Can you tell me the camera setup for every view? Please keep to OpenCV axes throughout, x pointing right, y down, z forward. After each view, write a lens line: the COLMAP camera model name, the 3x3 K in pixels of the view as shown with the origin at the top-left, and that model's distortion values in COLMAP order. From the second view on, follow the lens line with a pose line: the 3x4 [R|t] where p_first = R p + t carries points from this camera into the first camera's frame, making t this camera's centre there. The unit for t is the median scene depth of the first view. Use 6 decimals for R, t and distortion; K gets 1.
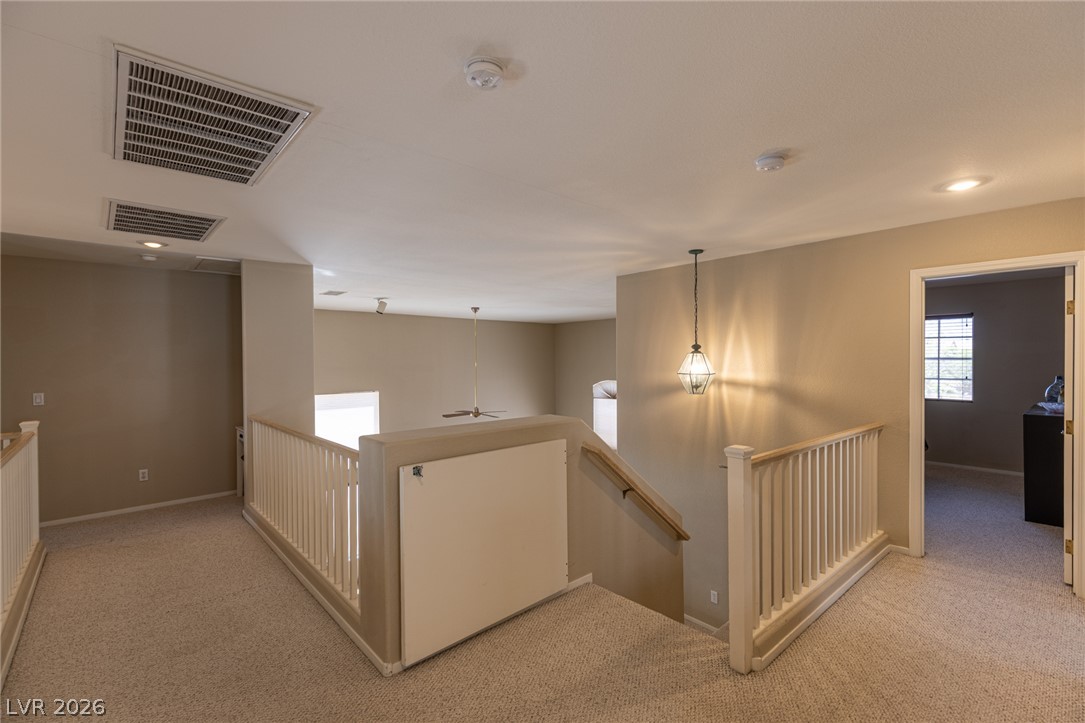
lens RADIAL K [[489.6, 0, 545.1], [0, 489.6, 372.1], [0, 0, 1]] dist [0.028632, -0.013966]
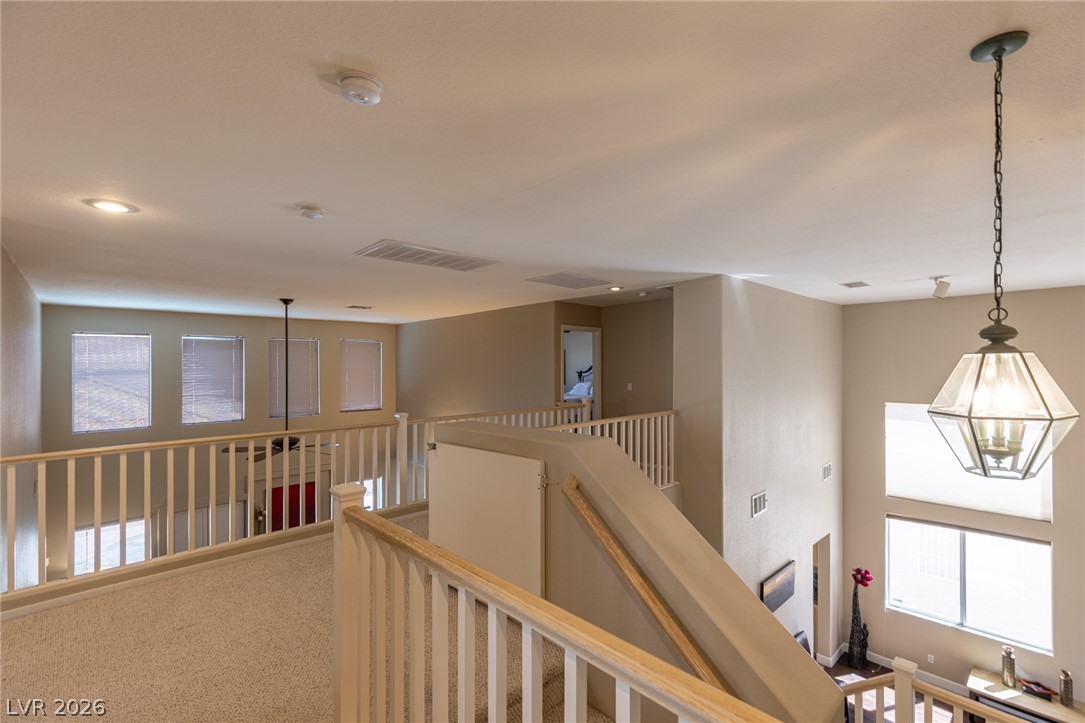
lens RADIAL K [[489.6, 0, 545.1], [0, 489.6, 372.1], [0, 0, 1]] dist [0.028632, -0.013966]
pose [[0.039068, 0.019031, -0.999055, 0.741499], [-0.016491, 0.999695, 0.018399, -0.030319], [0.999100, 0.015757, 0.039370, 0.793688]]
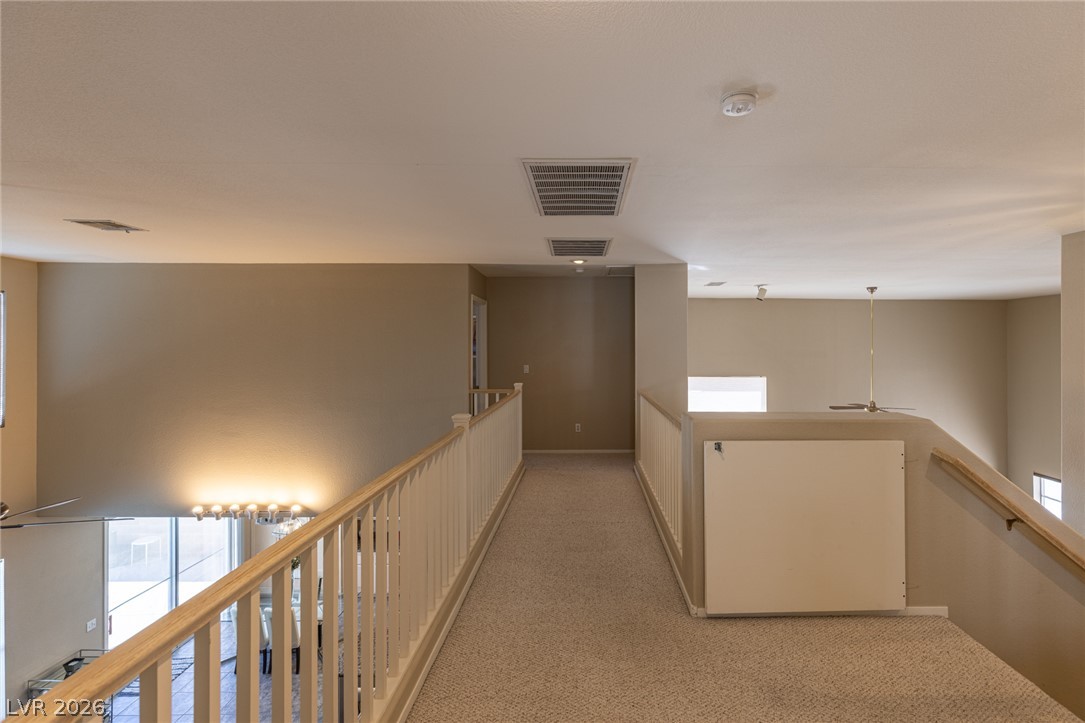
lens RADIAL K [[501.3, 0, 570.0], [0, 501.3, 362.3], [0, 0, 1]] dist [-0.001180, 0.000040]
pose [[0.732836, 0.035498, -0.679479, 0.170752], [-0.027453, 0.999368, 0.022602, -0.006331], [0.679852, 0.002091, 0.733347, -0.051977]]
